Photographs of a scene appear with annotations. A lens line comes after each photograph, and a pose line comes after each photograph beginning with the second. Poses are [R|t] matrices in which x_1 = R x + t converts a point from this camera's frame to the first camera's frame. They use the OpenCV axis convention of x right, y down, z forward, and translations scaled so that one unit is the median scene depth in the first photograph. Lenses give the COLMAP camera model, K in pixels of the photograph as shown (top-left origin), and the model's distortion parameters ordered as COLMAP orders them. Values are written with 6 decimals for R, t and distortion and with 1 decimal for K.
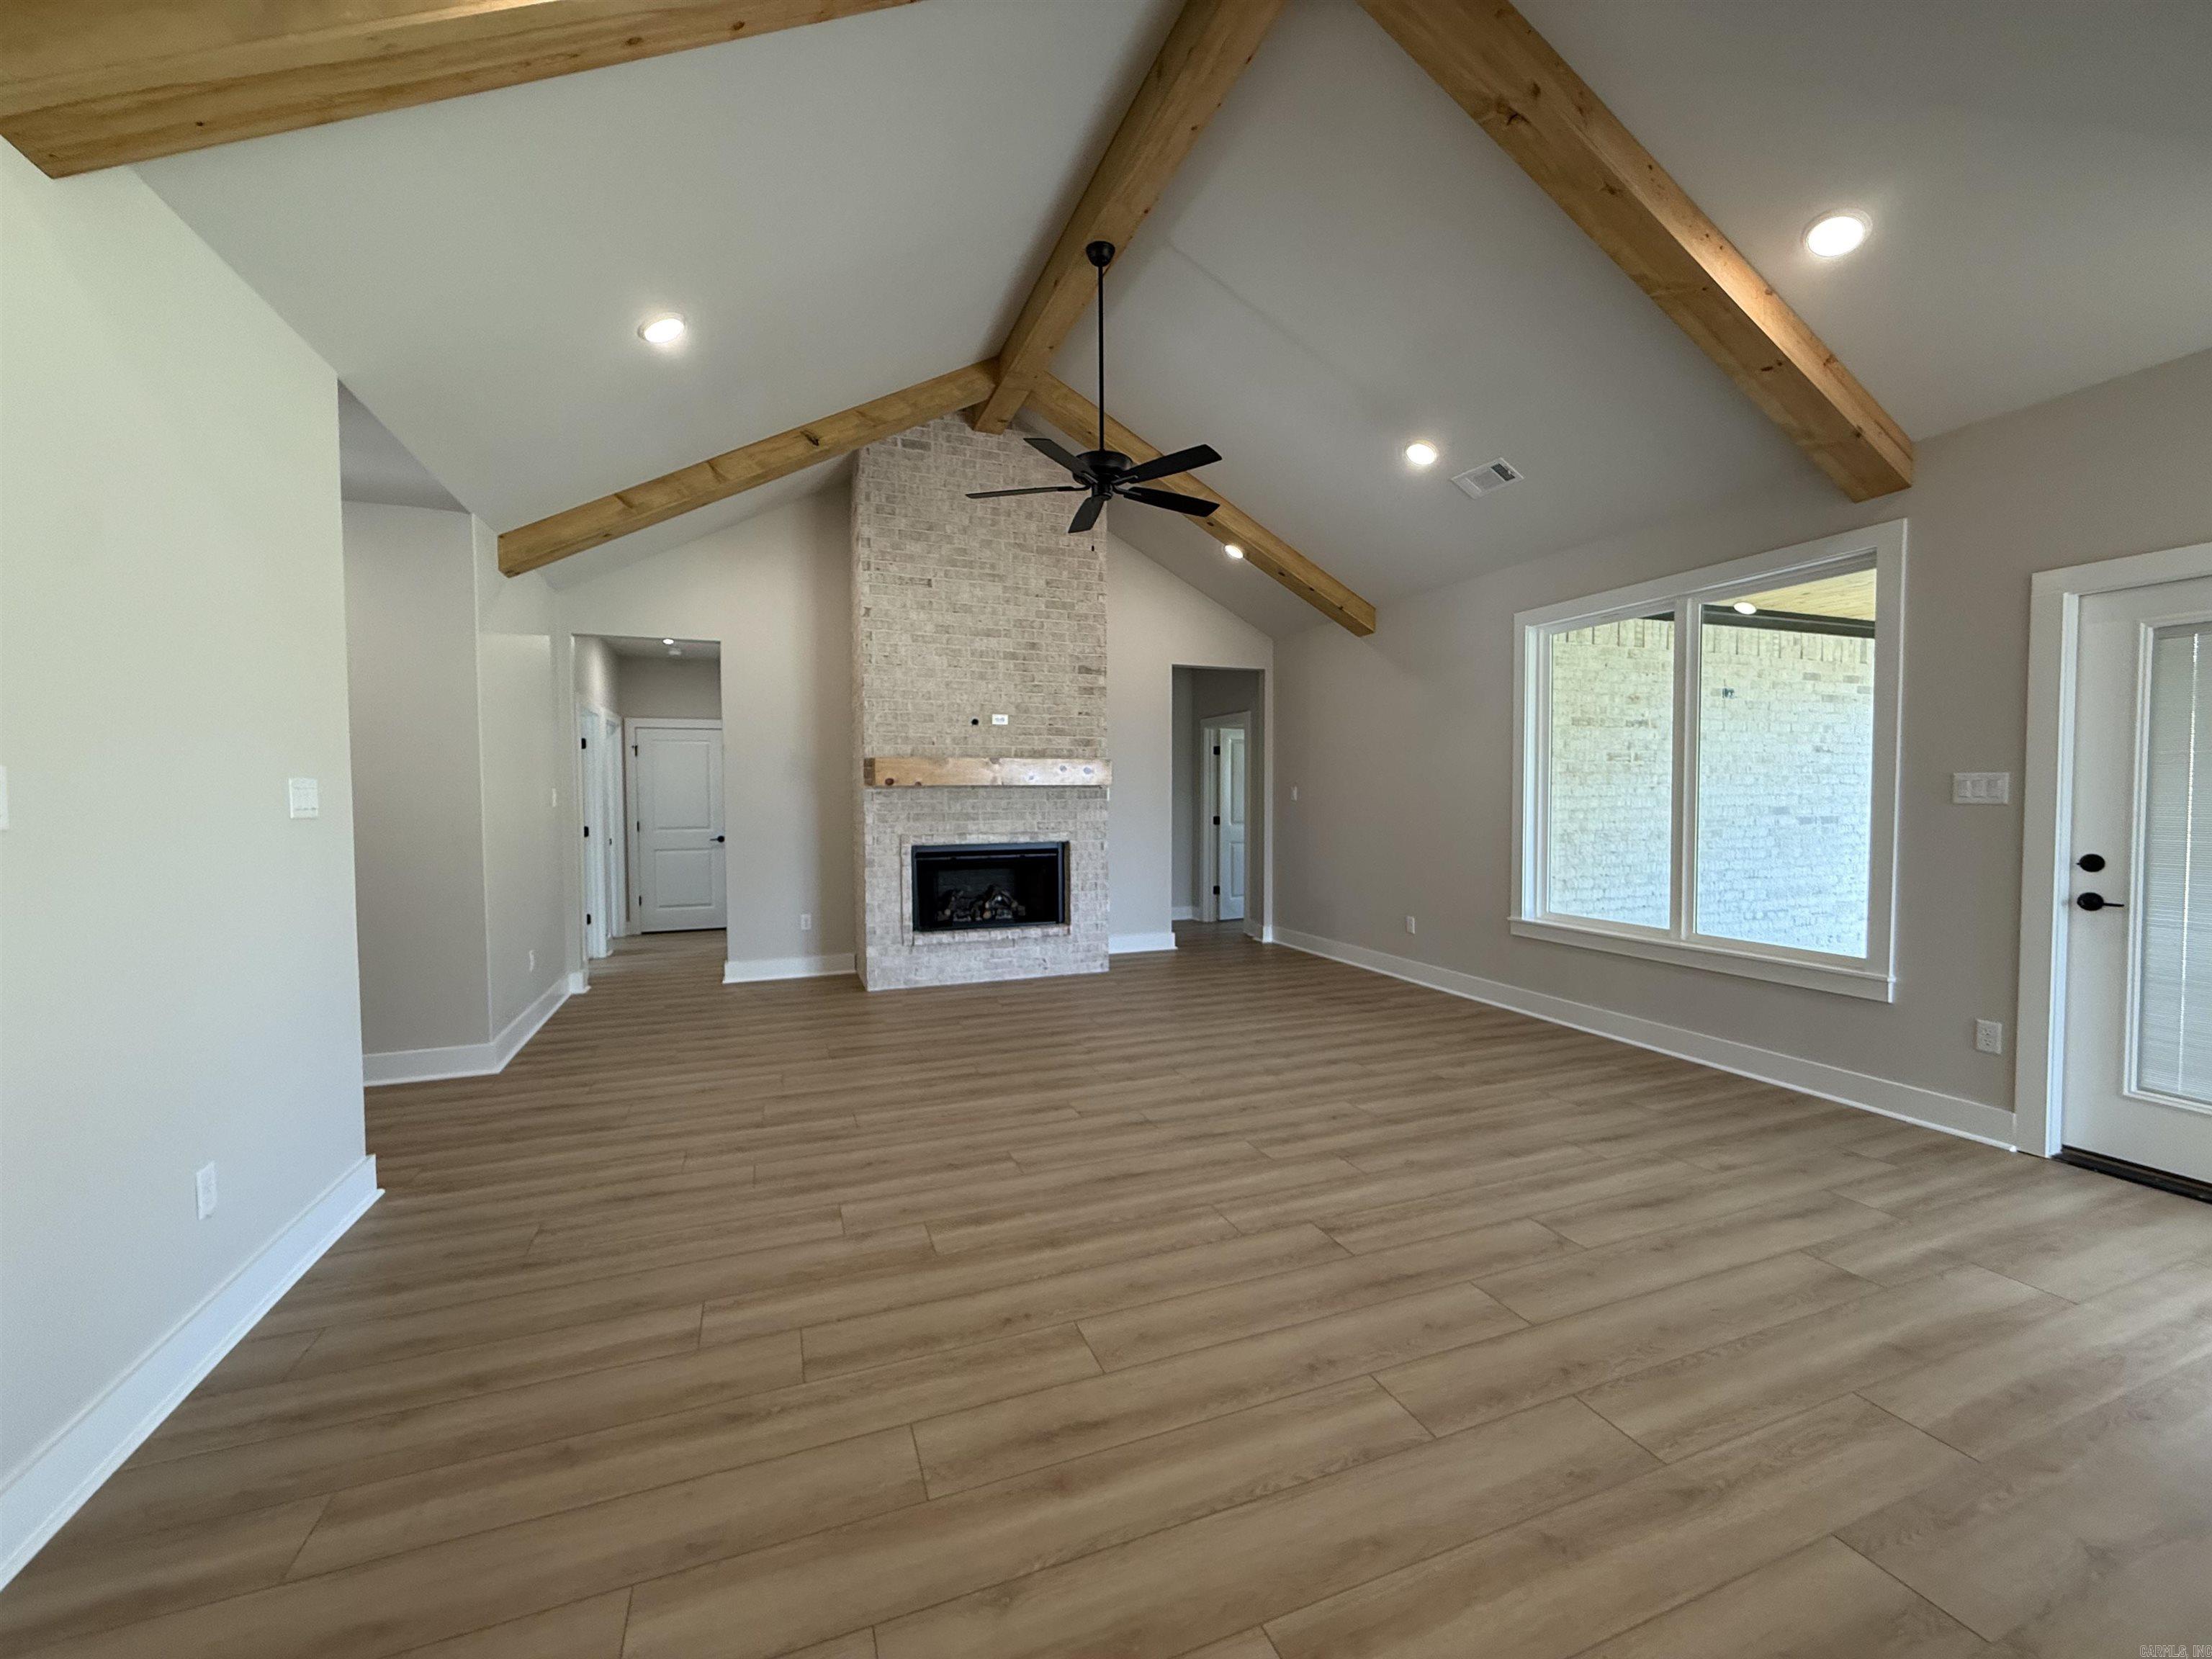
lens RADIAL K [[883.3, 0, 1103.8], [0, 883.3, 826.8], [0, 0, 1]] dist [-0.000687, -0.000043]
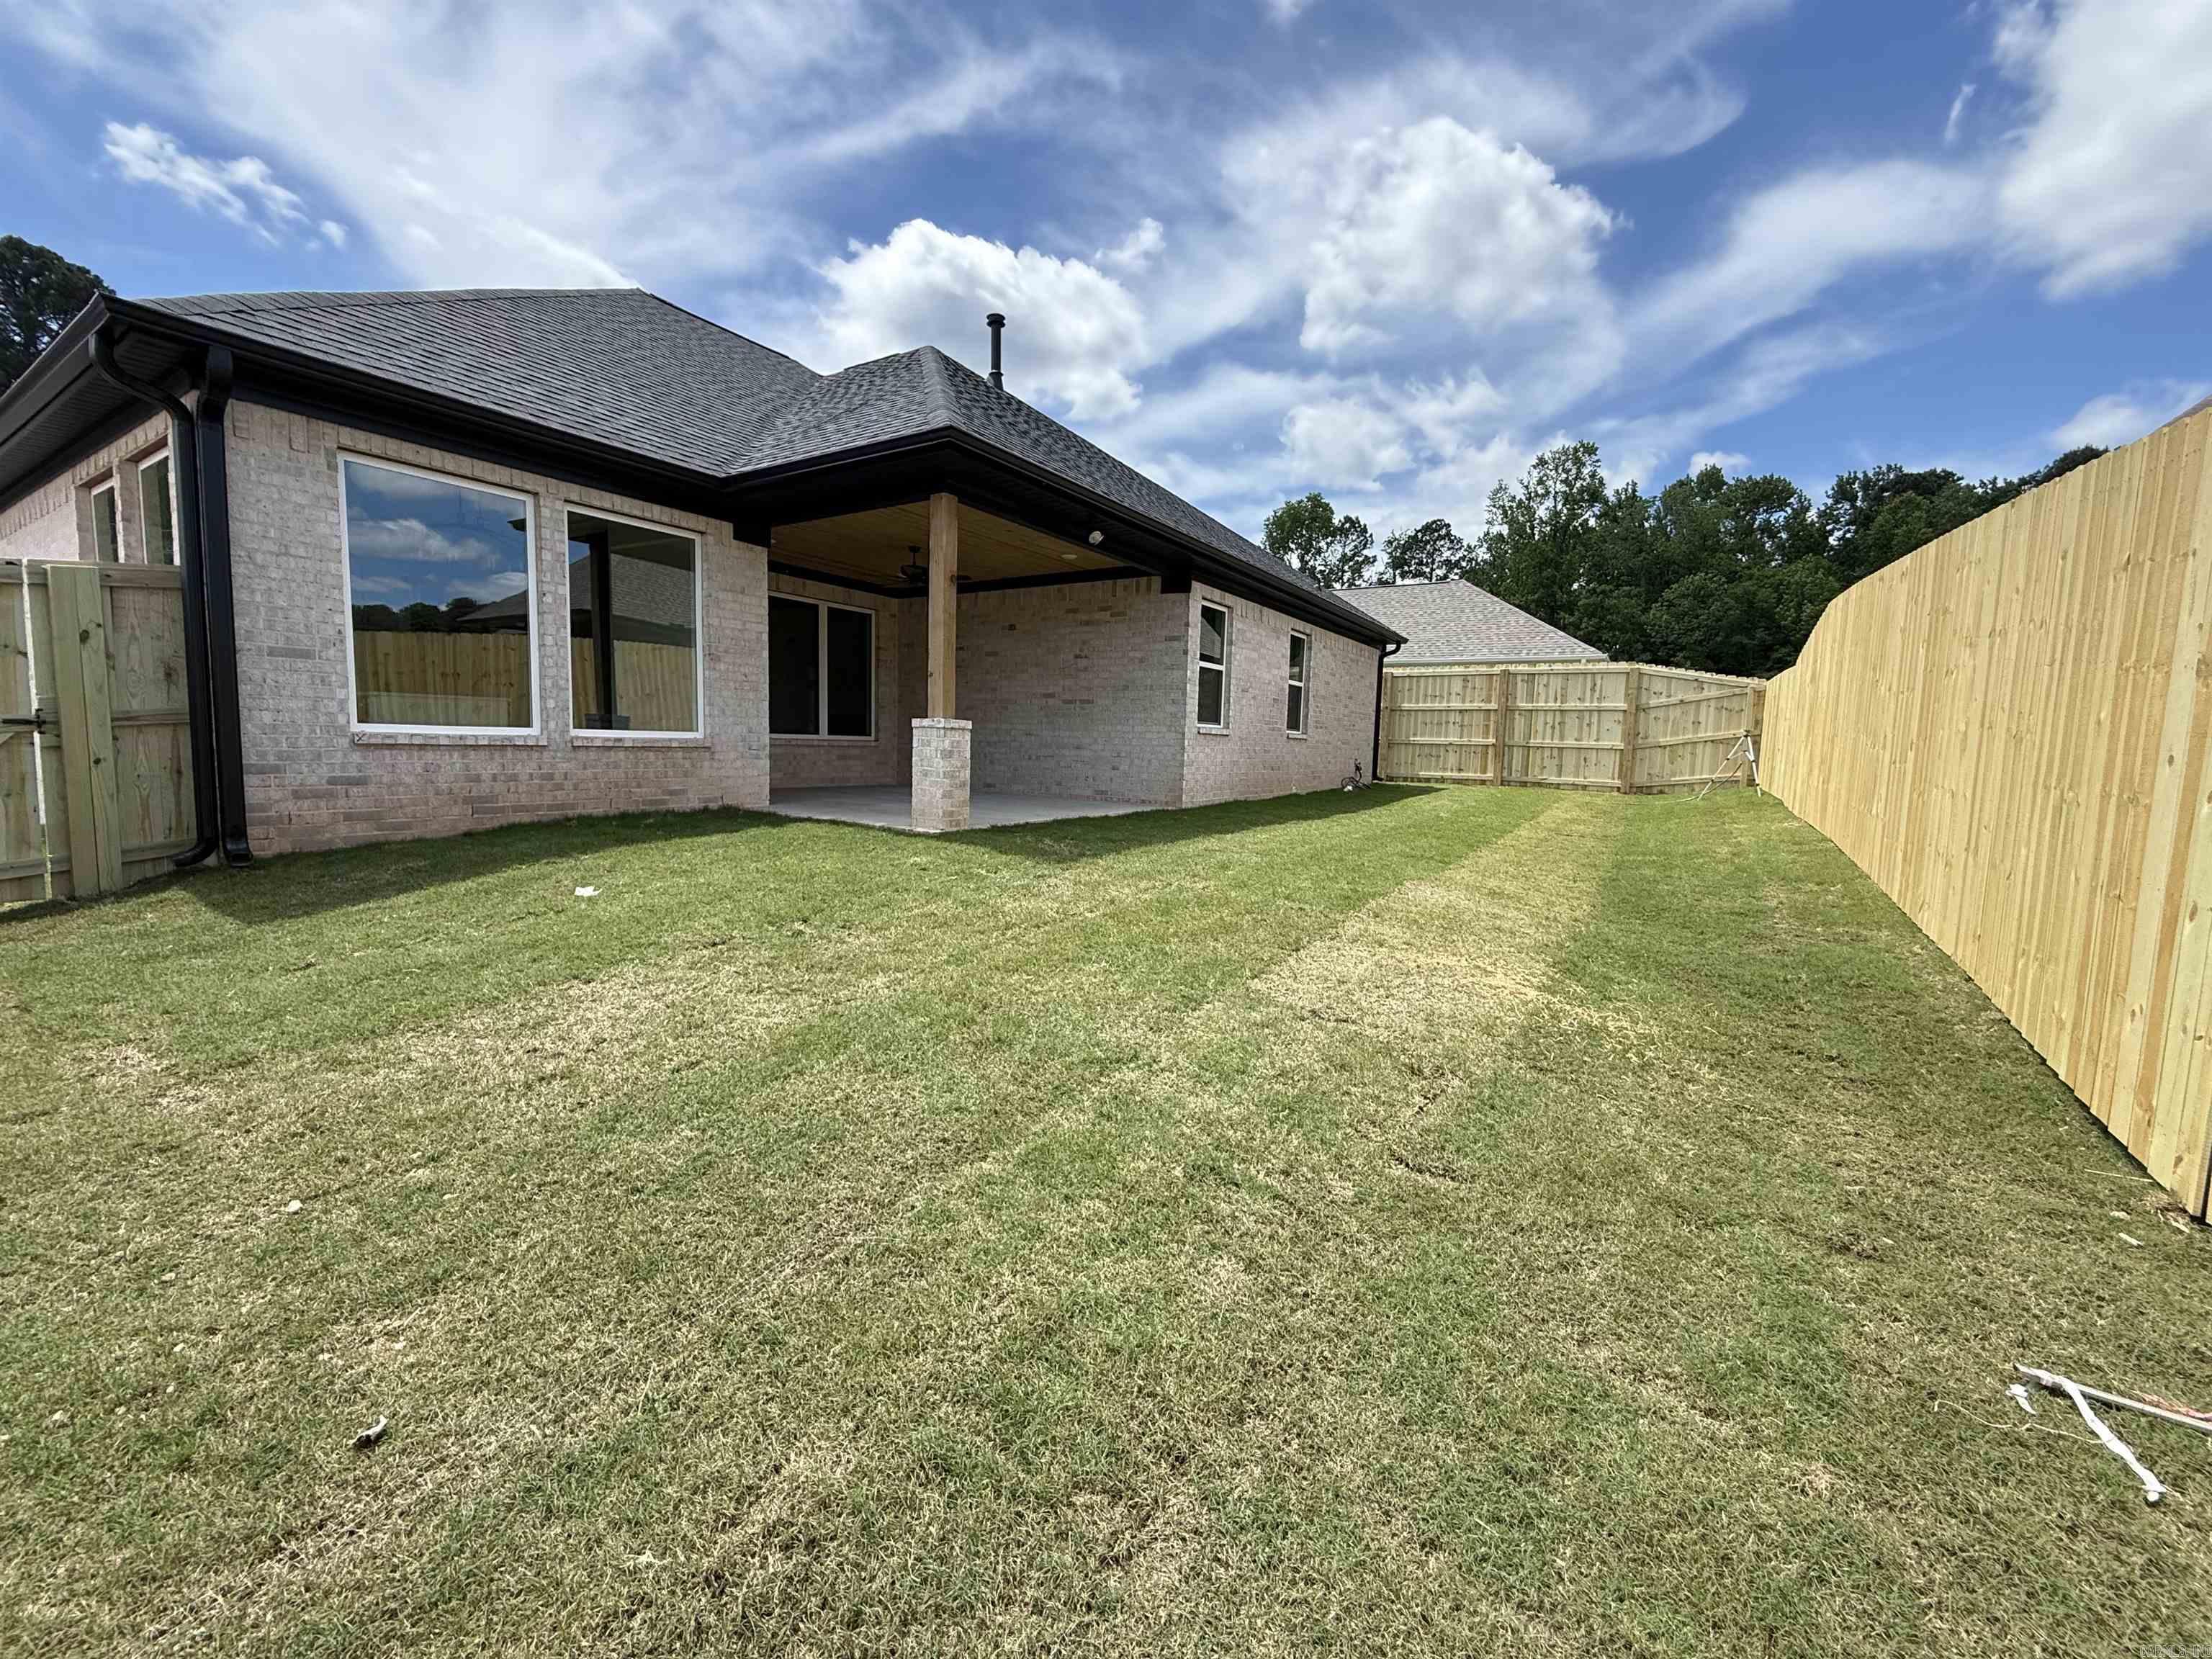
lens RADIAL K [[883.3, 0, 1103.8], [0, 883.3, 826.8], [0, 0, 1]] dist [-0.000687, -0.000043]
pose [[0.593213, 0.097657, -0.799100, 2.225337], [-0.061450, 0.995212, 0.076007, 0.096670], [0.802697, 0.004017, 0.596374, 0.101865]]
